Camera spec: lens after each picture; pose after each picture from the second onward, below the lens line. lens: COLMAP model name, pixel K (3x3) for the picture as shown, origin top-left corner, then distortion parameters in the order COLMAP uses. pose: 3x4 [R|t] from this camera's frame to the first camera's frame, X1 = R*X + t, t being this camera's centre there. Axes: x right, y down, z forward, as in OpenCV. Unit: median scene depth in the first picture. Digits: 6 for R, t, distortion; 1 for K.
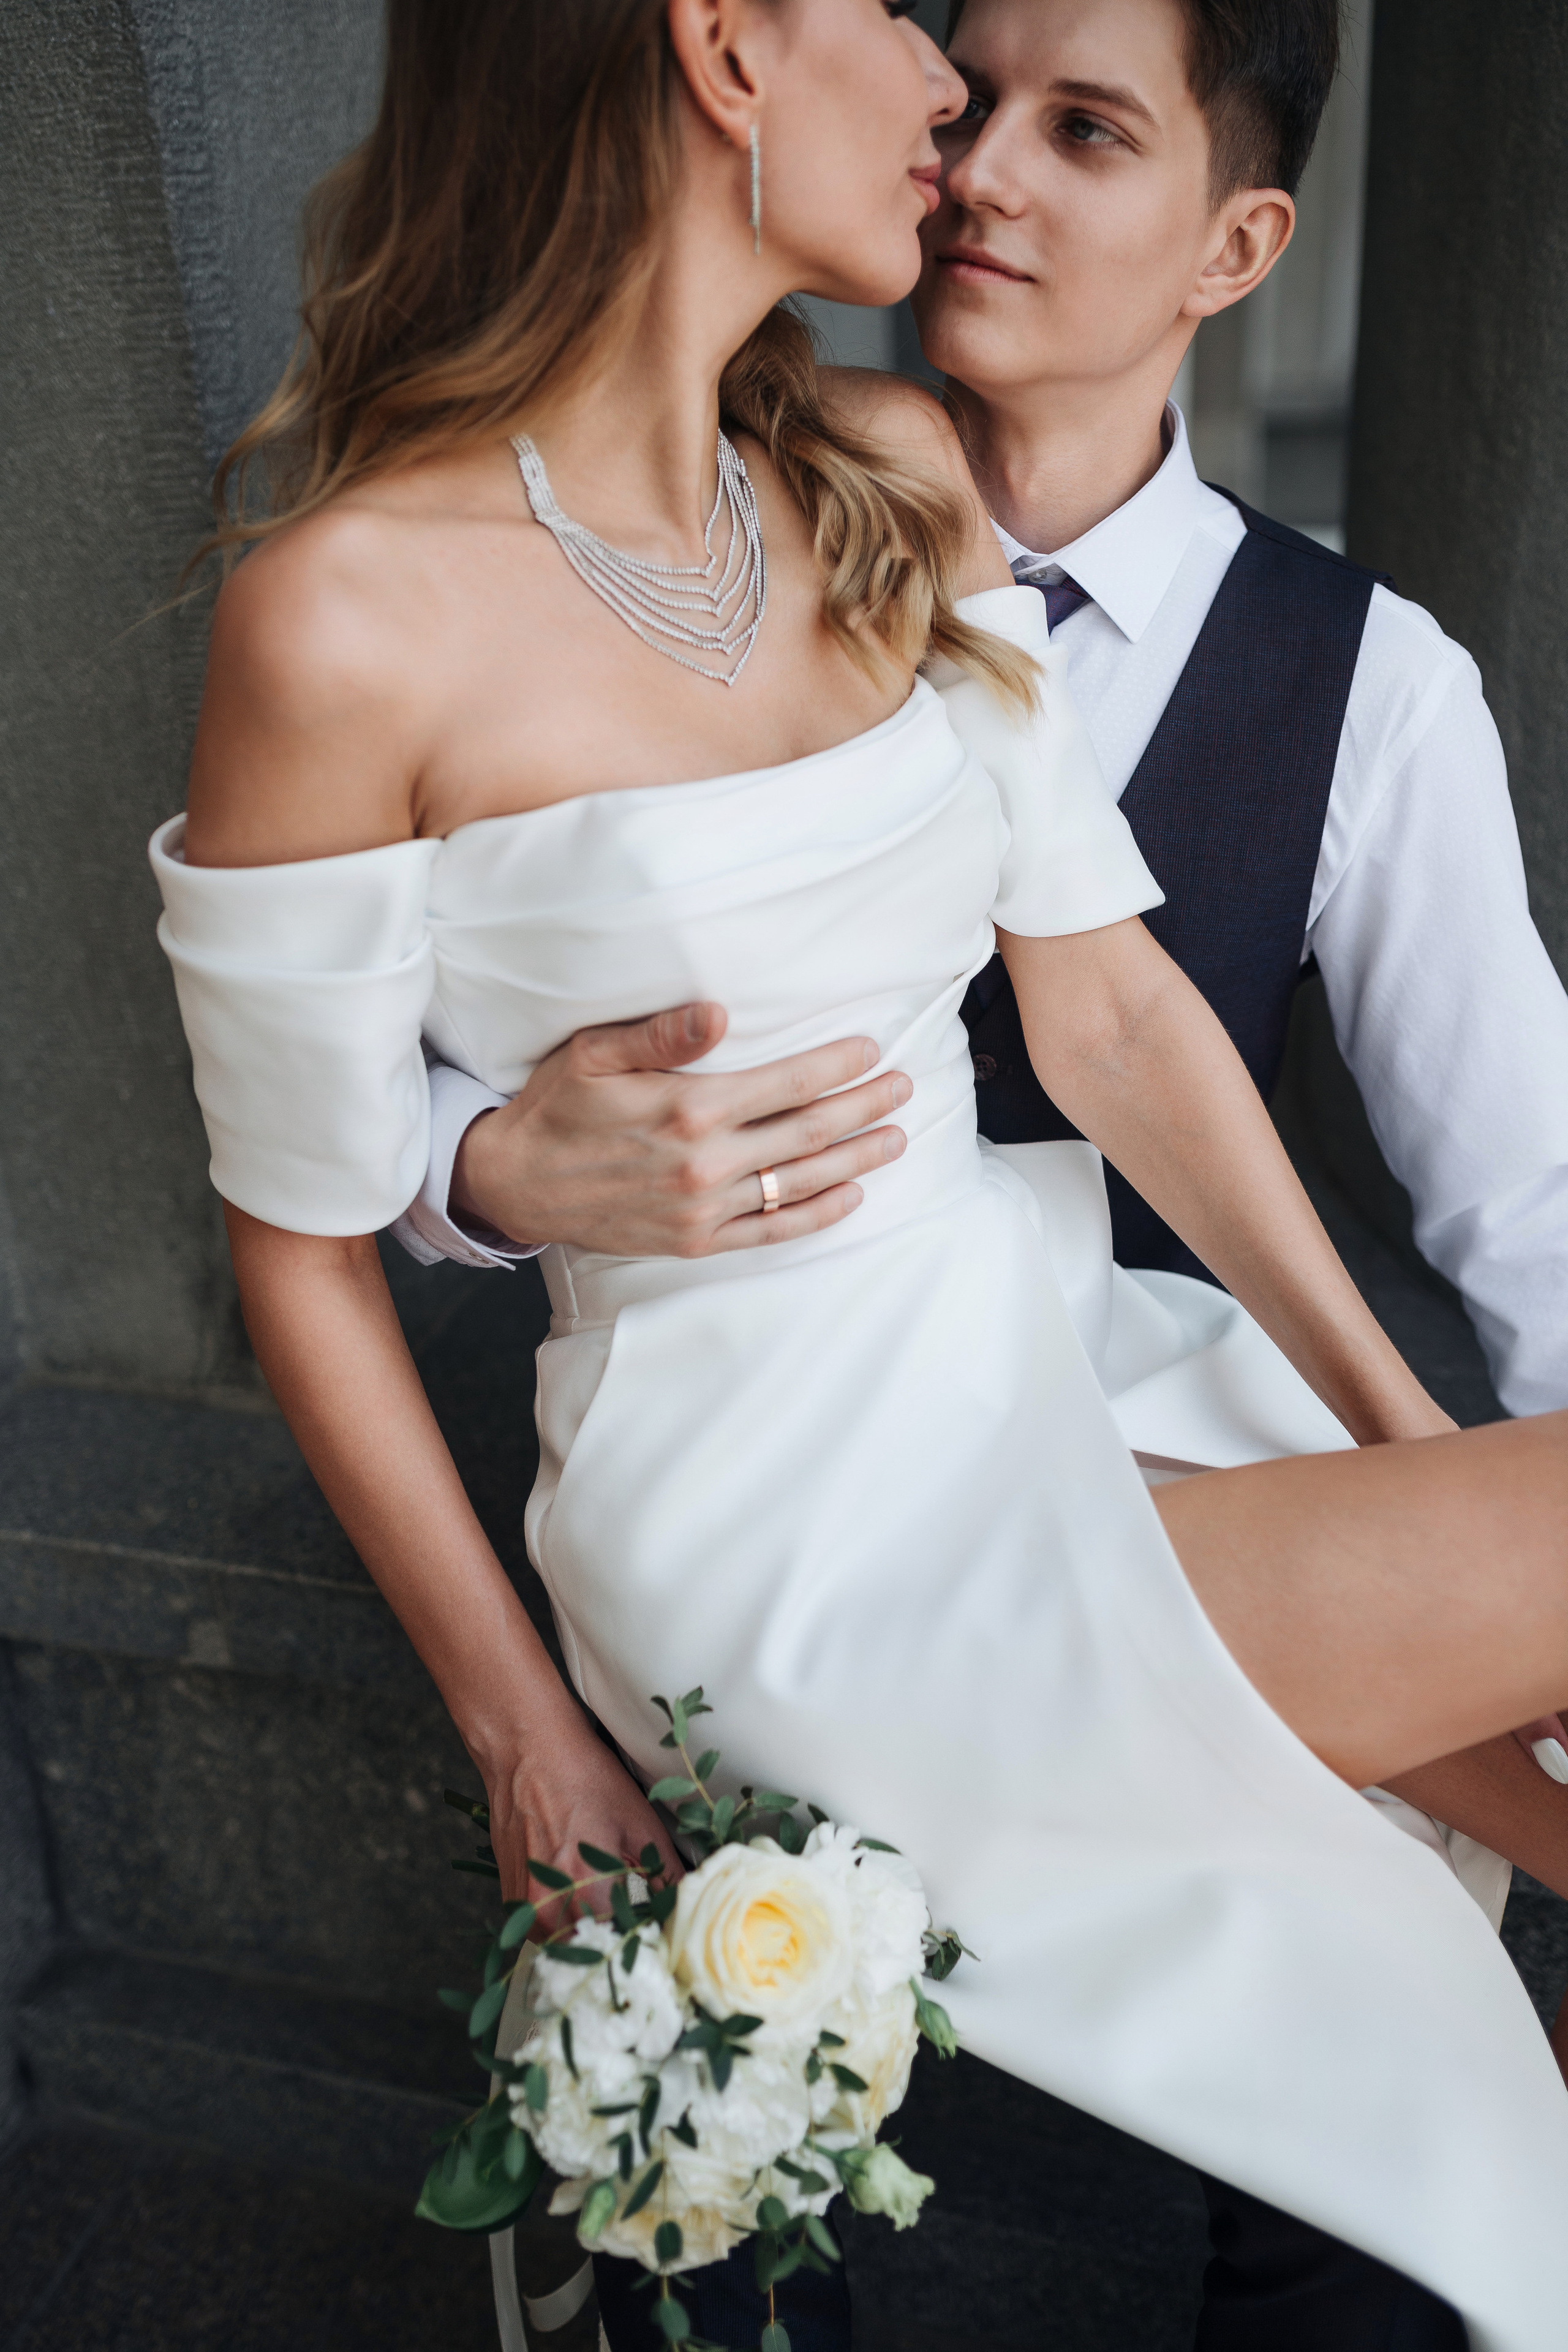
lens RADIAL K [[2306.4, 0, 799.3], [0, 2306.4, 1180.6], [0, 0, 1]] dist [-0.001316, 0.006427]
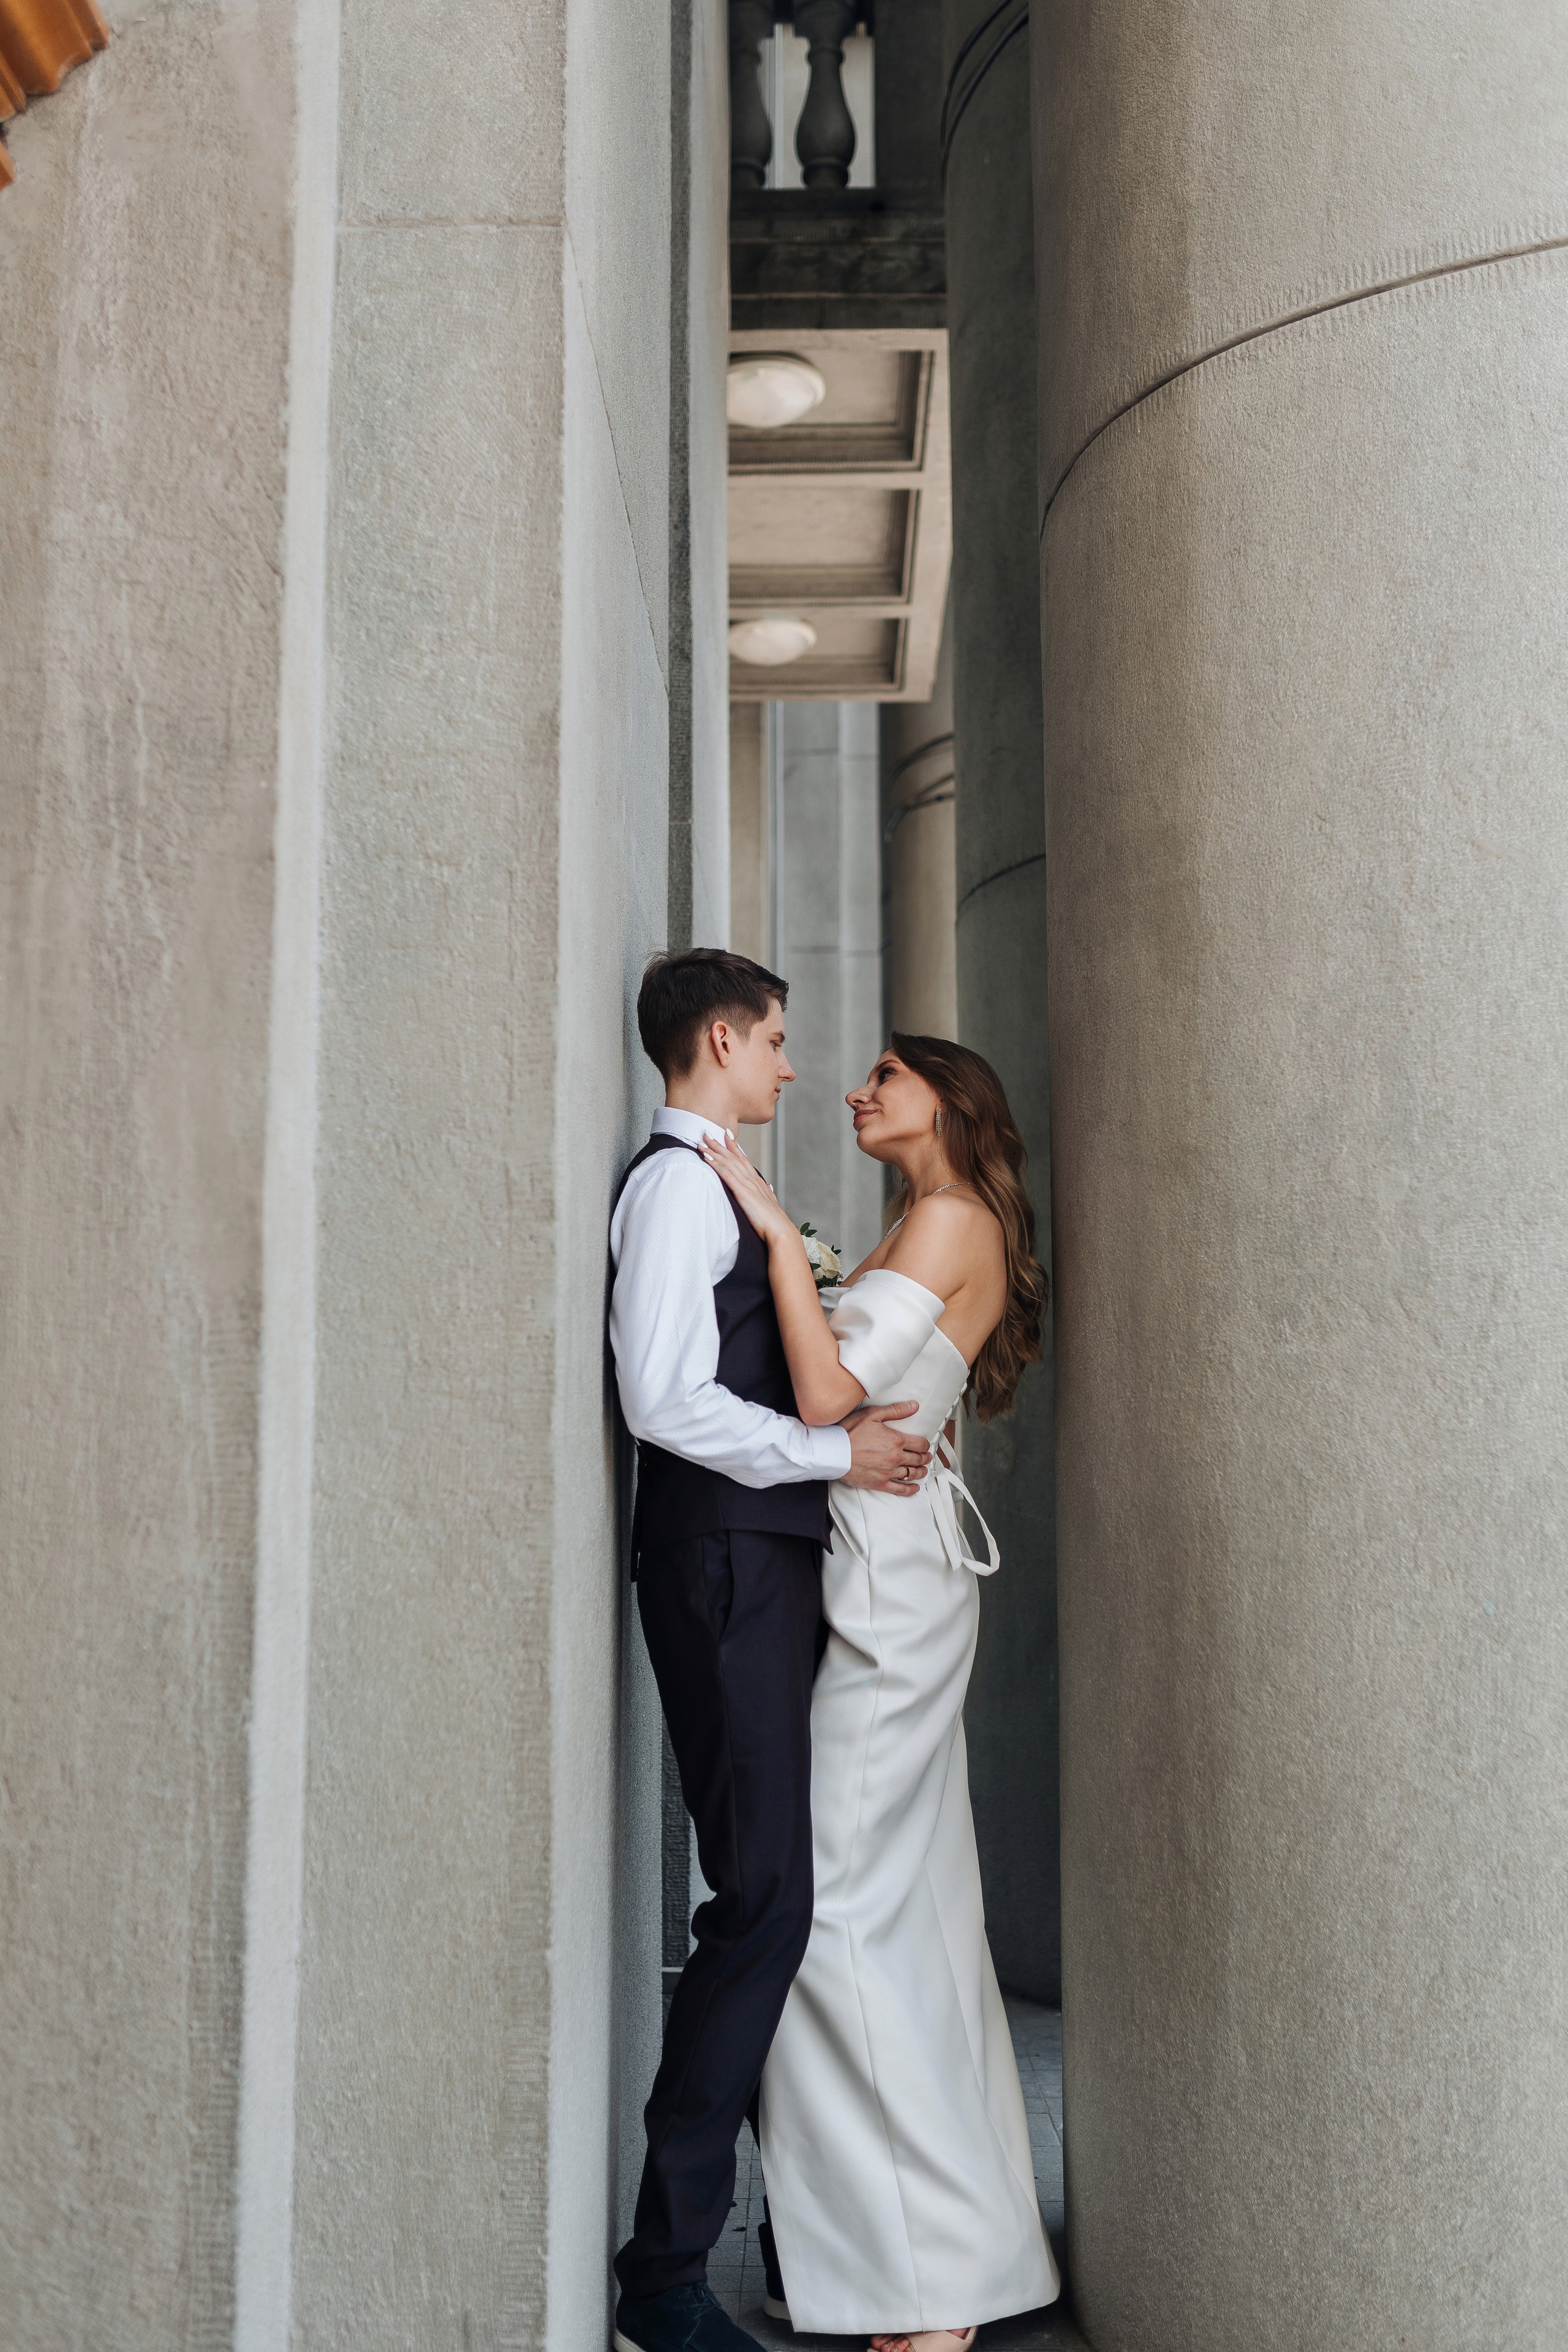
lens RADIAL K [[2247.7, 0, 797.8], [0, 2247.7, 1177.3], [0, 0, 1]] dist [-0.005299, 0.012304]
pose [[0.961776, 0.076854, 0.262833, -0.556072], [0.080475, 0.838101, -0.539547, 0.150207], [-0.261747, 0.540075, 0.799880, -0.681746]]
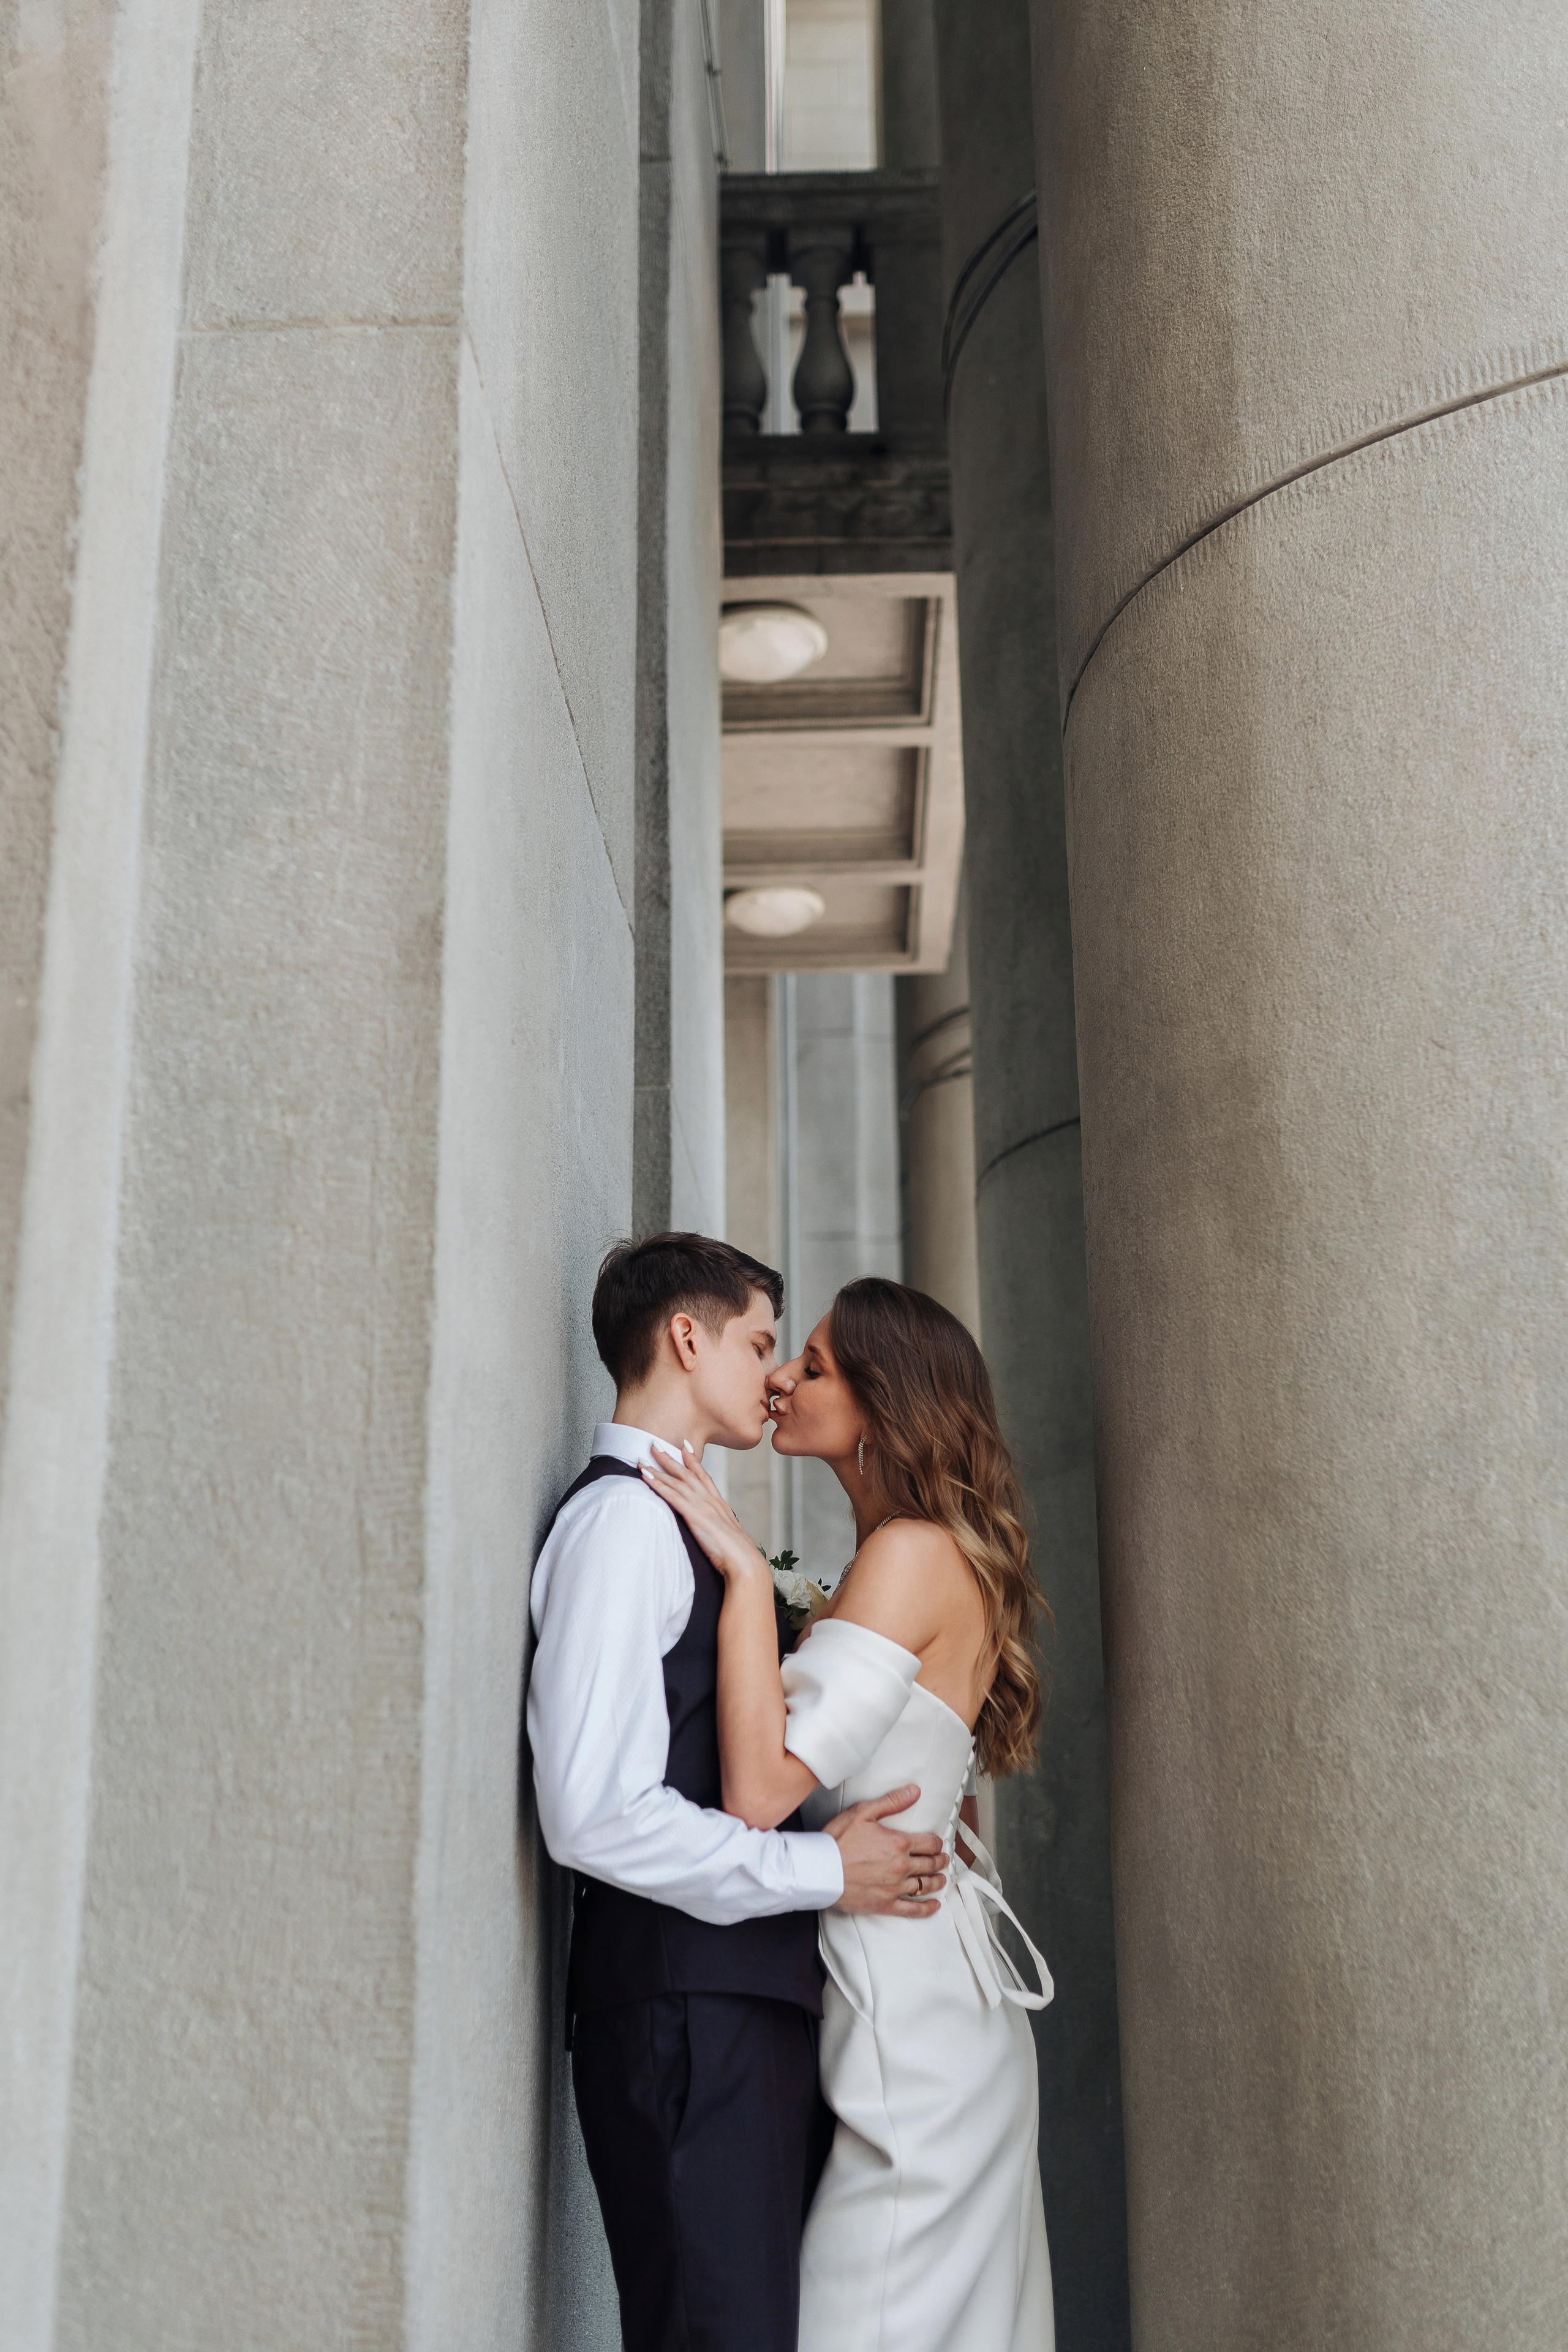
lens RADIAL K [[2247.7, 0, 797.8], [0, 2247.7, 1177.3], [0, 0, 1]] dist [-0.005299, 0.012304]
pose [[0.965742, 0.099034, 0.239862, -0.402393], [0.081769, 0.761098, -0.643463, -0.117146], [-0.246283, 0.641033, 0.726926, -0.350578]]
